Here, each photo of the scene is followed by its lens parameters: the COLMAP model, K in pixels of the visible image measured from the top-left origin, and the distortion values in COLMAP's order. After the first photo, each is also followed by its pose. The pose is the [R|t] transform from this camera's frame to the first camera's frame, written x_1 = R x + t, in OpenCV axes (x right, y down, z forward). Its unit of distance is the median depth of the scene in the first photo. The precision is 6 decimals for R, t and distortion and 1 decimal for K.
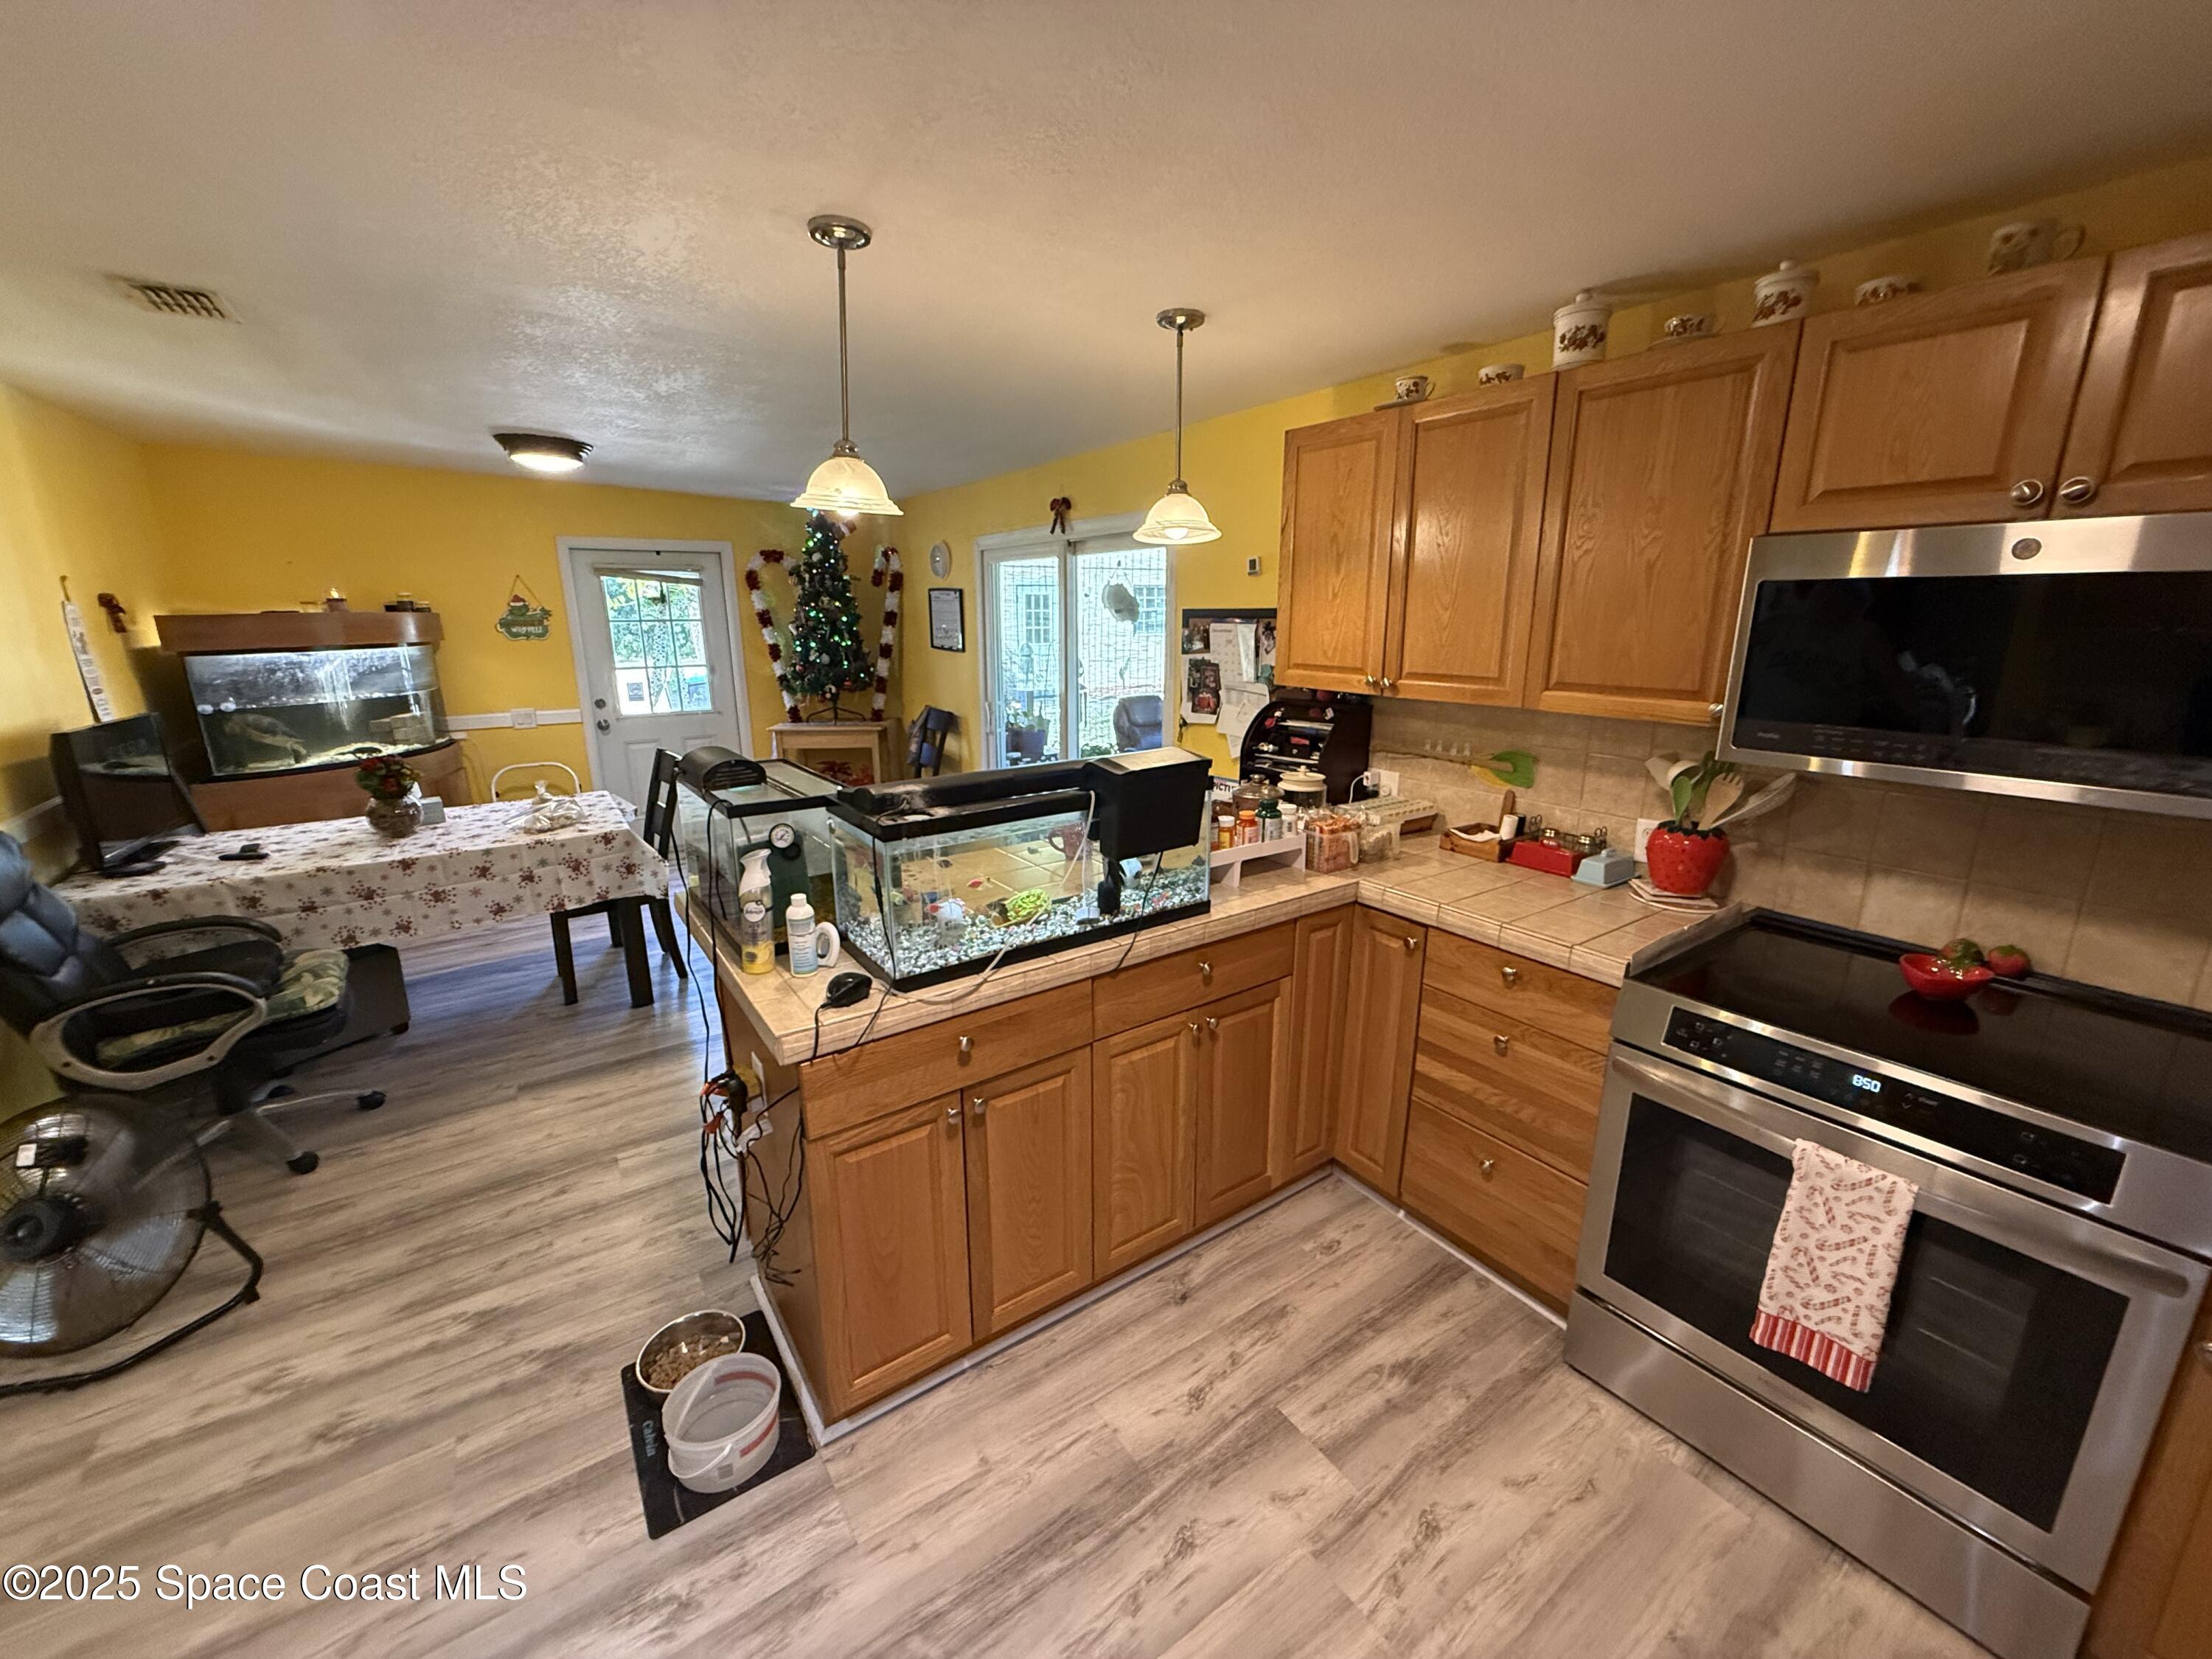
lens RADIAL K [[881.8, 0, 1106.0], [0, 881.8, 829.5], [0, 0, 1]] dist [-0.000647, 0.000007]
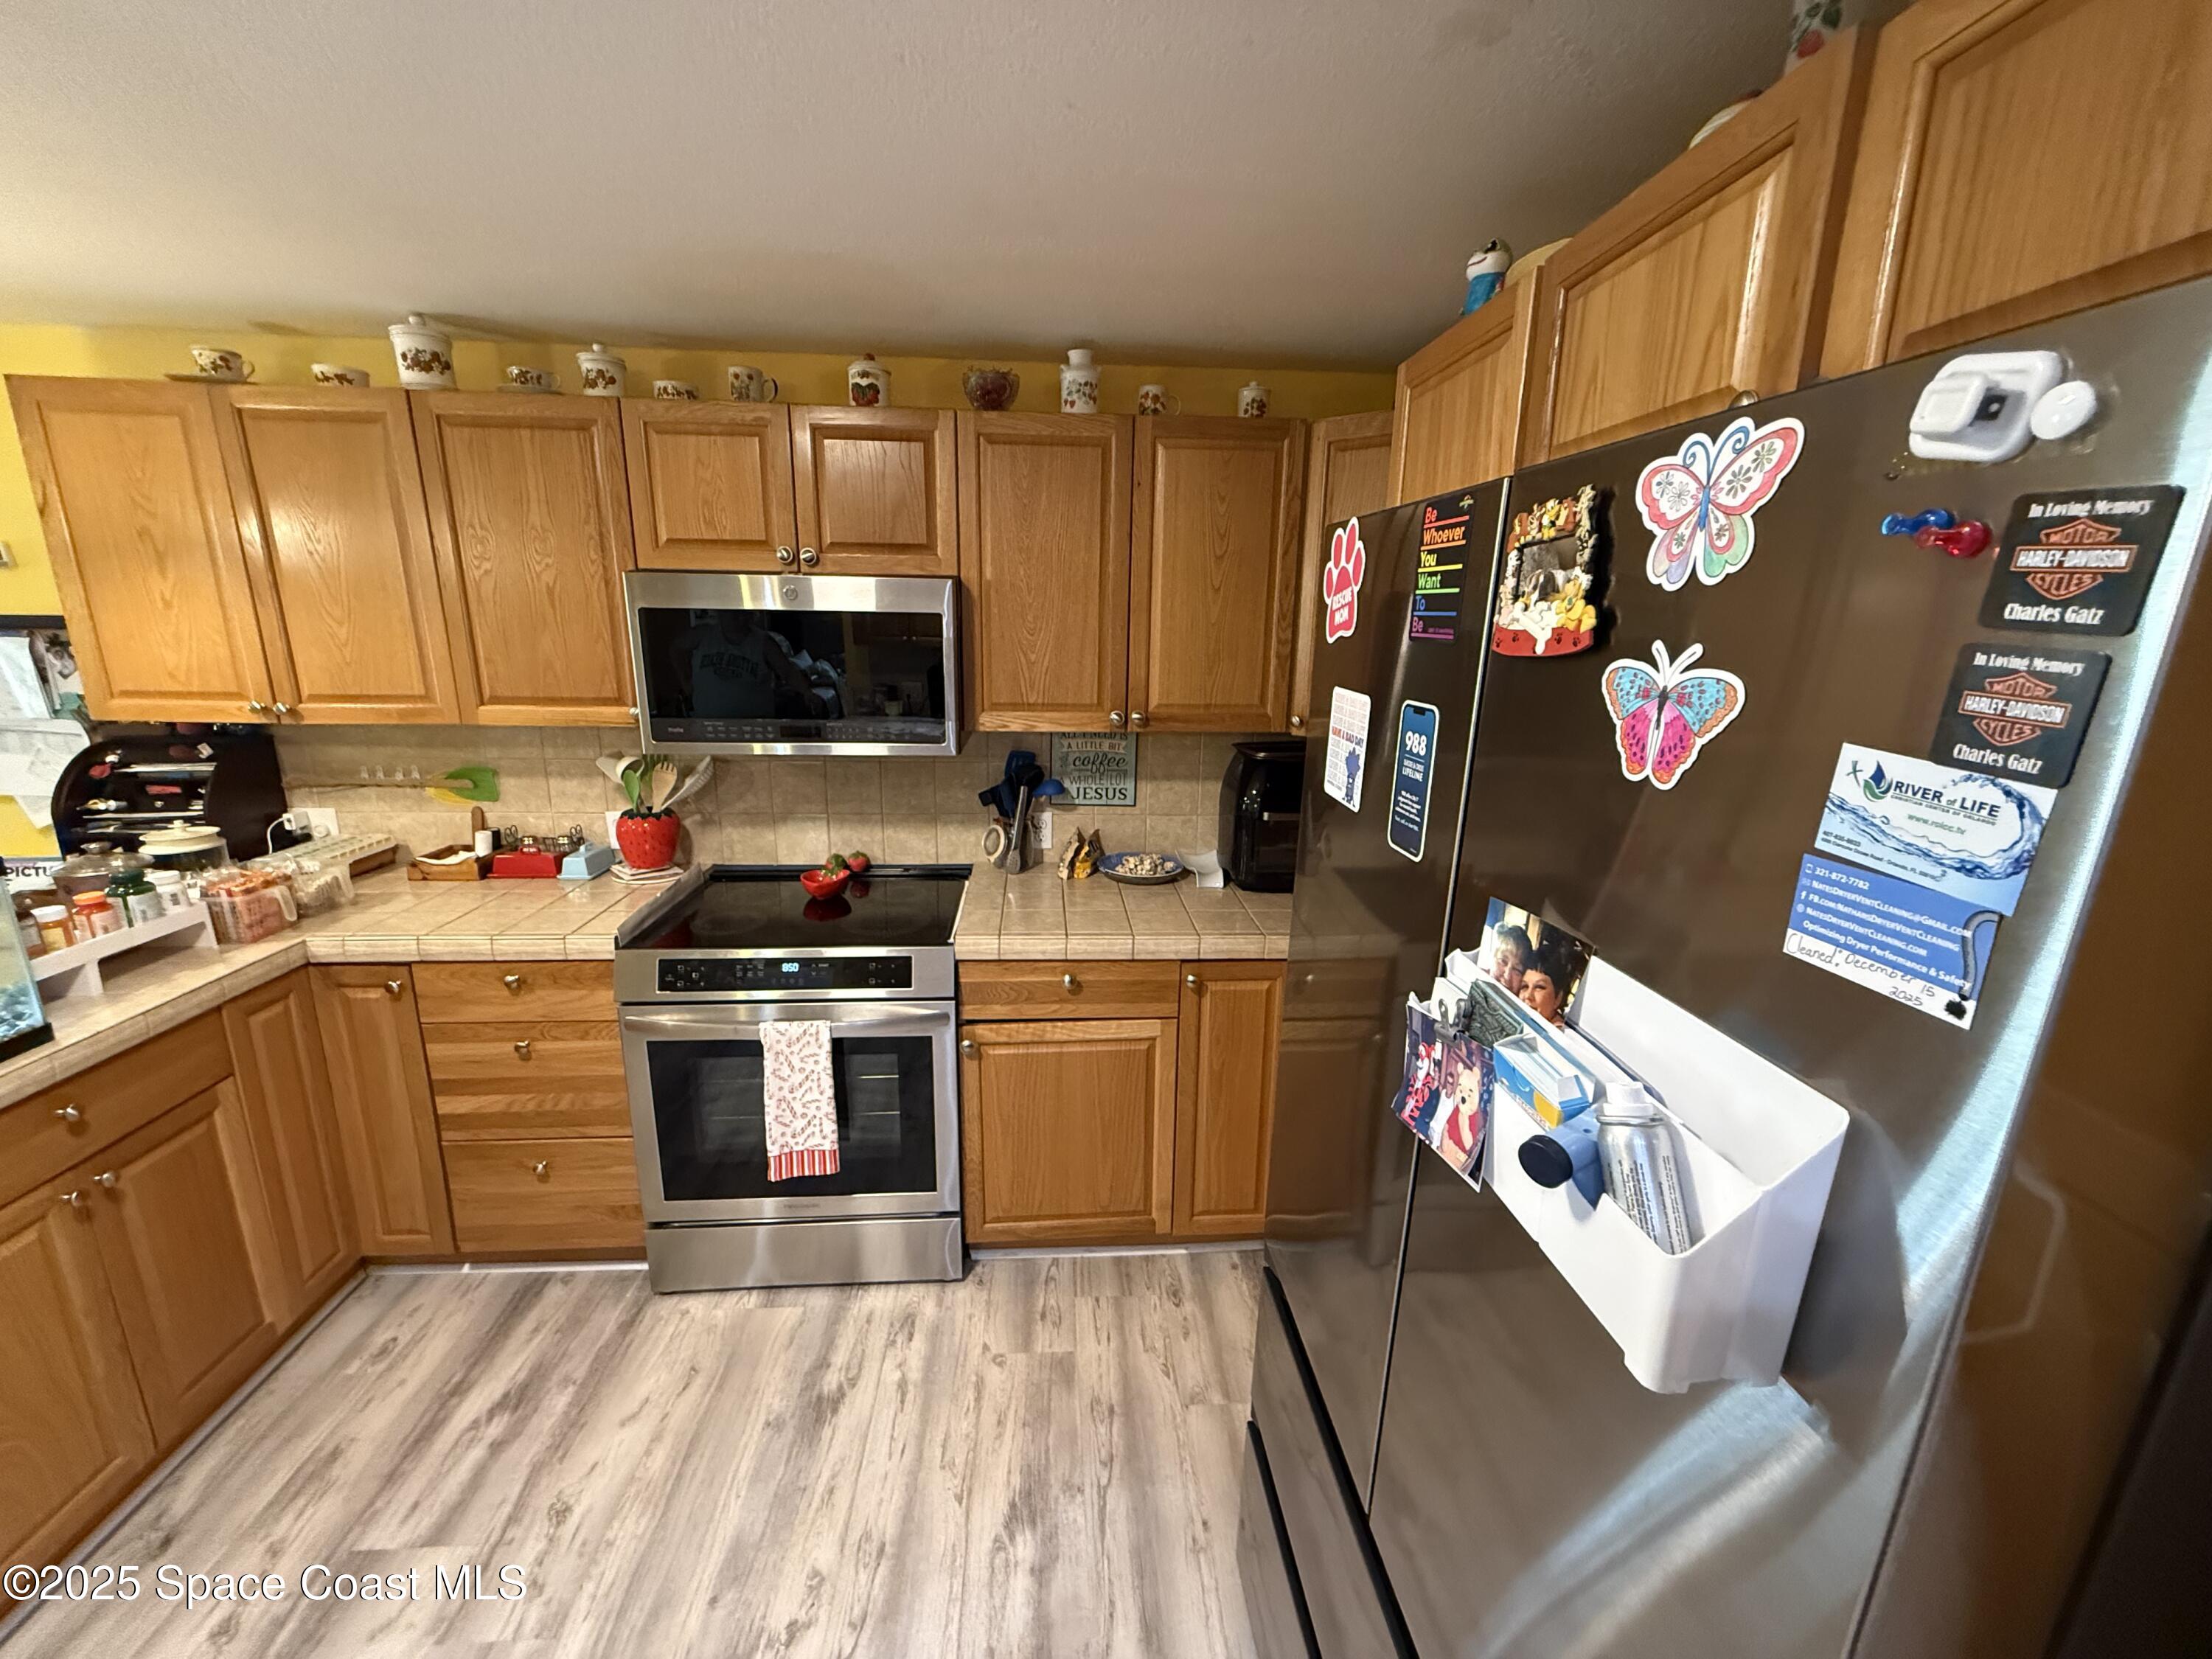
lens RADIAL K [[879.0, 0, 1104.3], [0, 879.0, 831.3], [0, 0, 1]] dist [-0.001411, 0.000230]
pose [[0.510889, -0.191350, 0.838080, -0.013386], [0.190170, 0.975915, 0.106894, 0.012728], [-0.838348, 0.104766, 0.534973, -0.129015]]
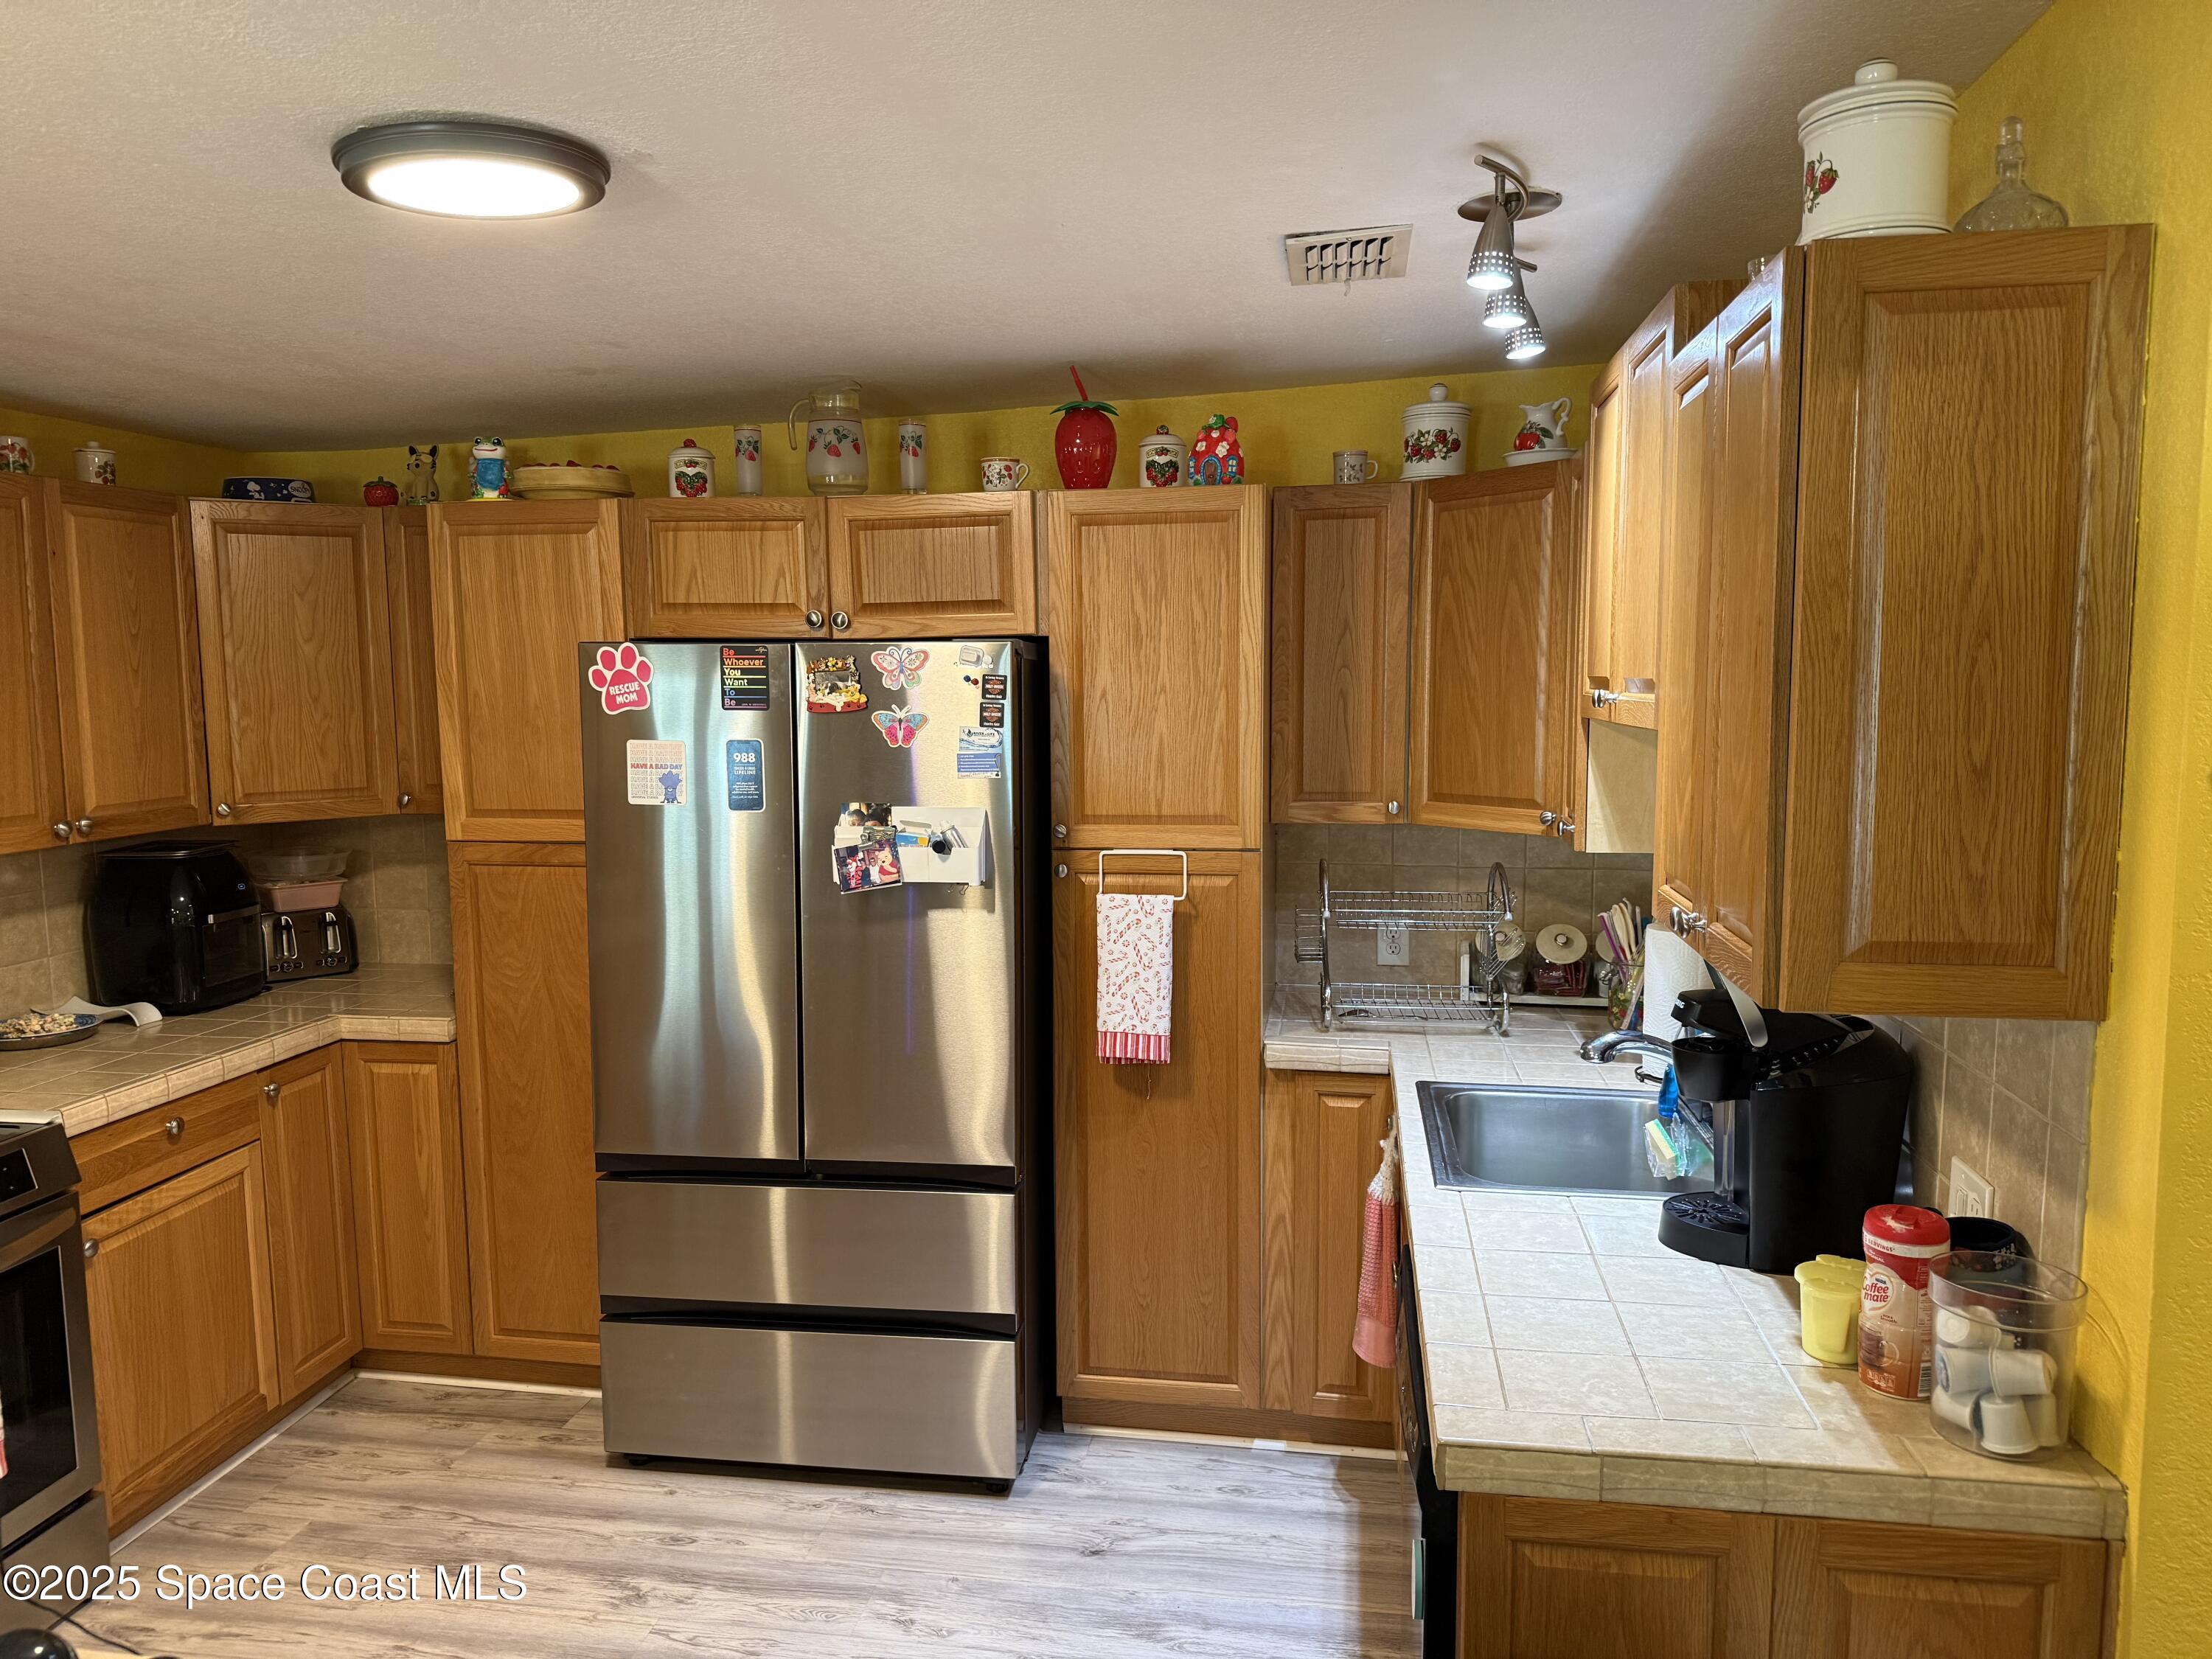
lens RADIAL K [[1568.6, 0, 1098.5], [0, 1568.6, 847.2], [0, 0, 1]] dist [0.139074, -0.261313]
pose [[-0.727333, -0.064195, 0.683276, -0.819117], [0.178737, 0.943538, 0.278909, -0.218615], [-0.662601, 0.324986, -0.674792, 0.720817]]
